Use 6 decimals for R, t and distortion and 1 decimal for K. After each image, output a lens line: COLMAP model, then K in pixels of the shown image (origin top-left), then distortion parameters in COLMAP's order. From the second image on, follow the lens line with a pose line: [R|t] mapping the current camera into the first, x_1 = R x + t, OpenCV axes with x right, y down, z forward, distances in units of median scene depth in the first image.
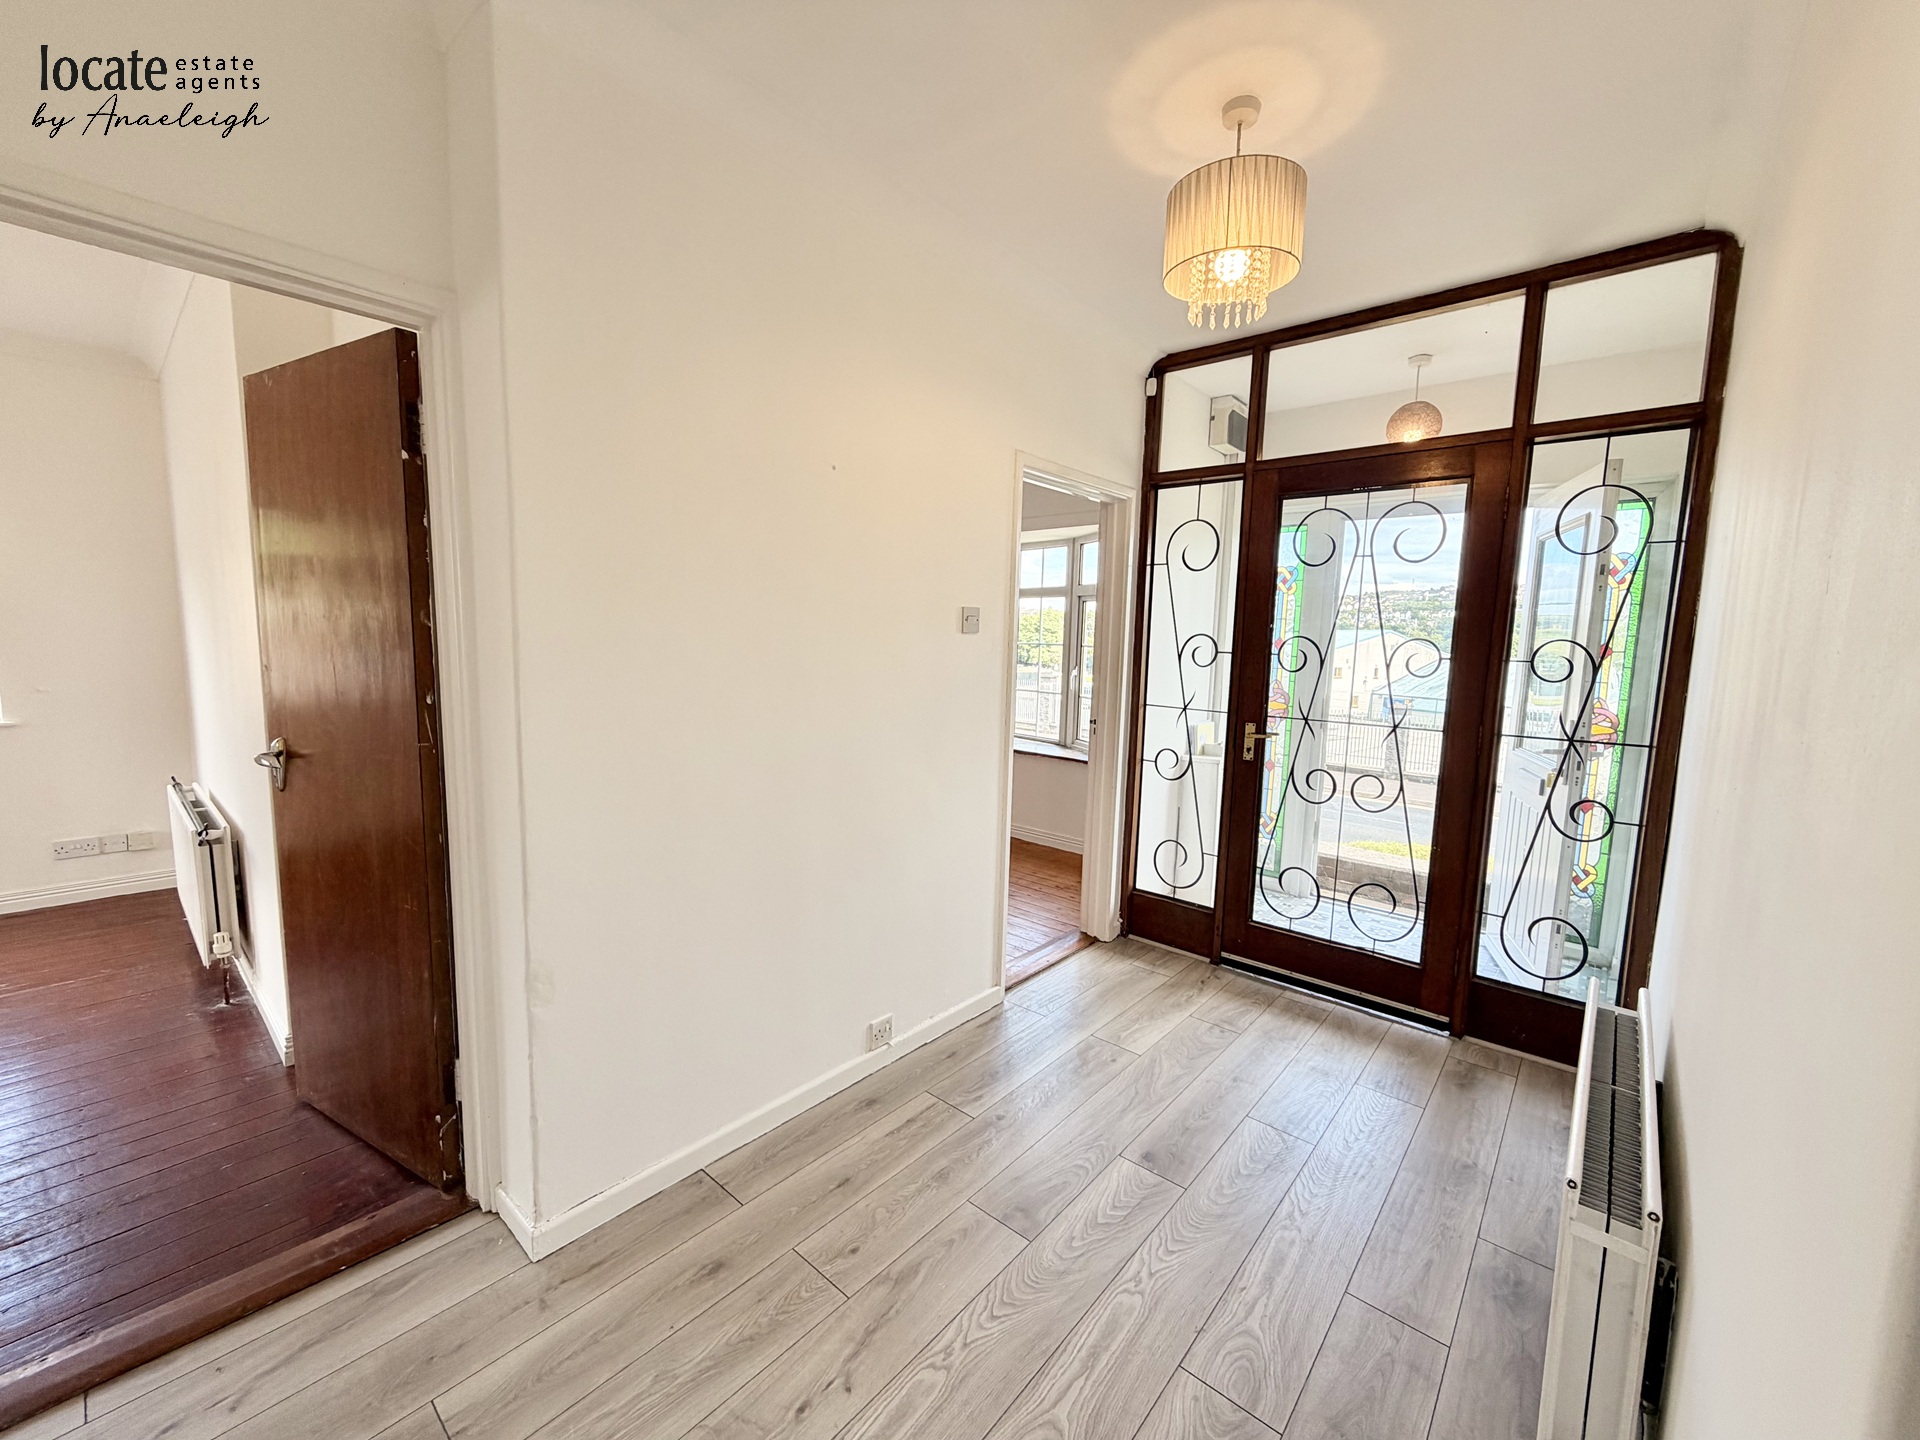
lens RADIAL K [[767.0, 0, 954.2], [0, 767.0, 727.9], [0, 0, 1]] dist [-0.000914, -0.000063]
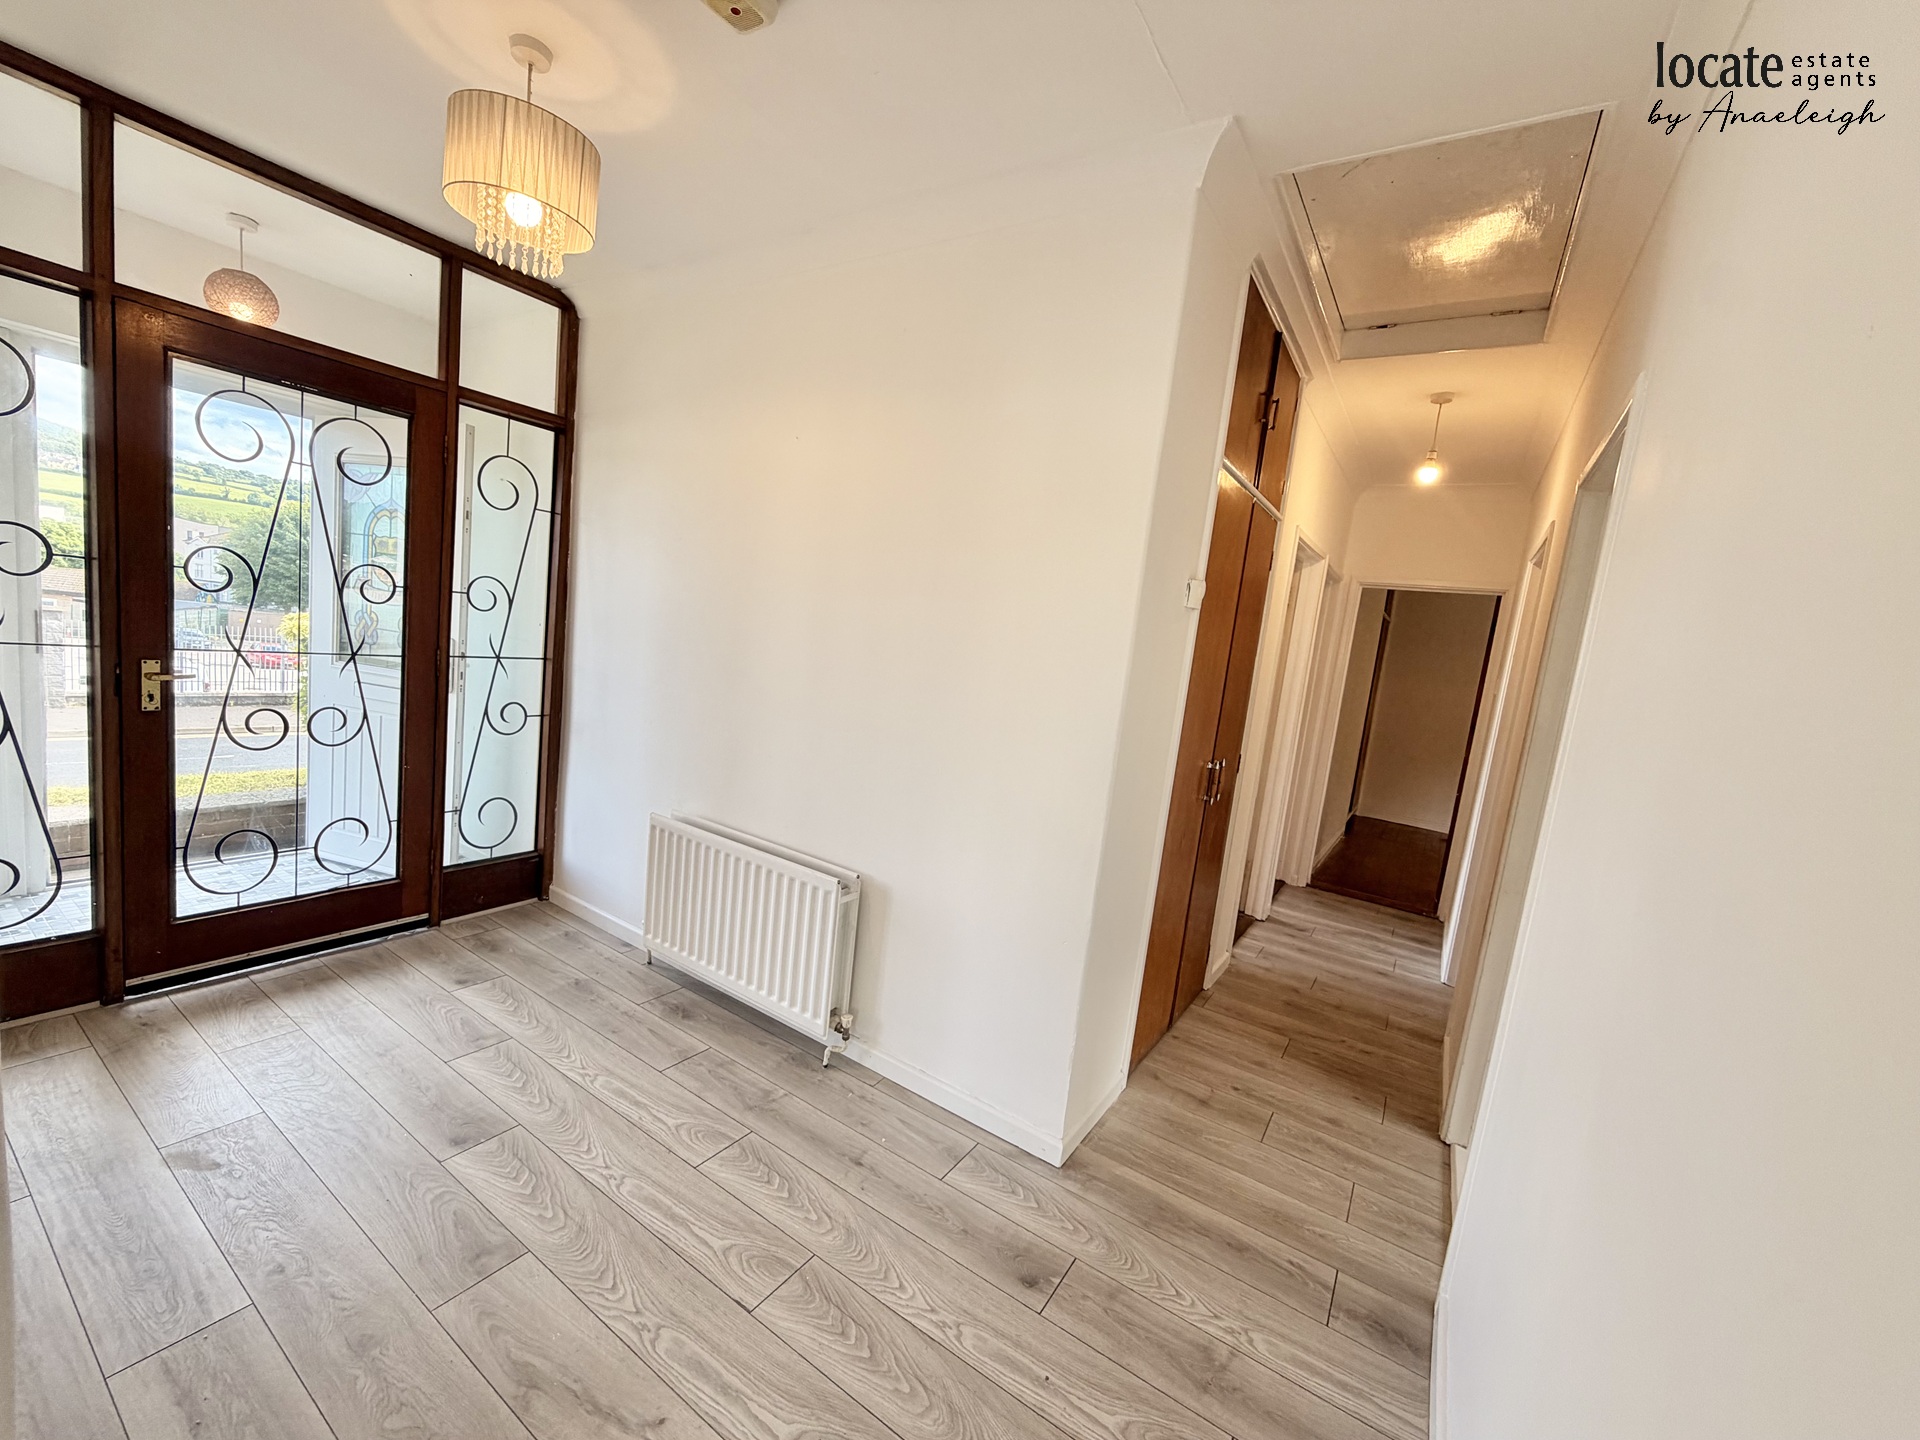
lens RADIAL K [[767.0, 0, 958.1], [0, 767.0, 725.9], [0, 0, 1]] dist [-0.000914, -0.000063]
pose [[-0.147117, -0.162822, 0.975626, -0.551000], [-0.002252, 0.986411, 0.164282, -0.080747], [-0.989117, 0.021971, -0.145485, 0.426396]]
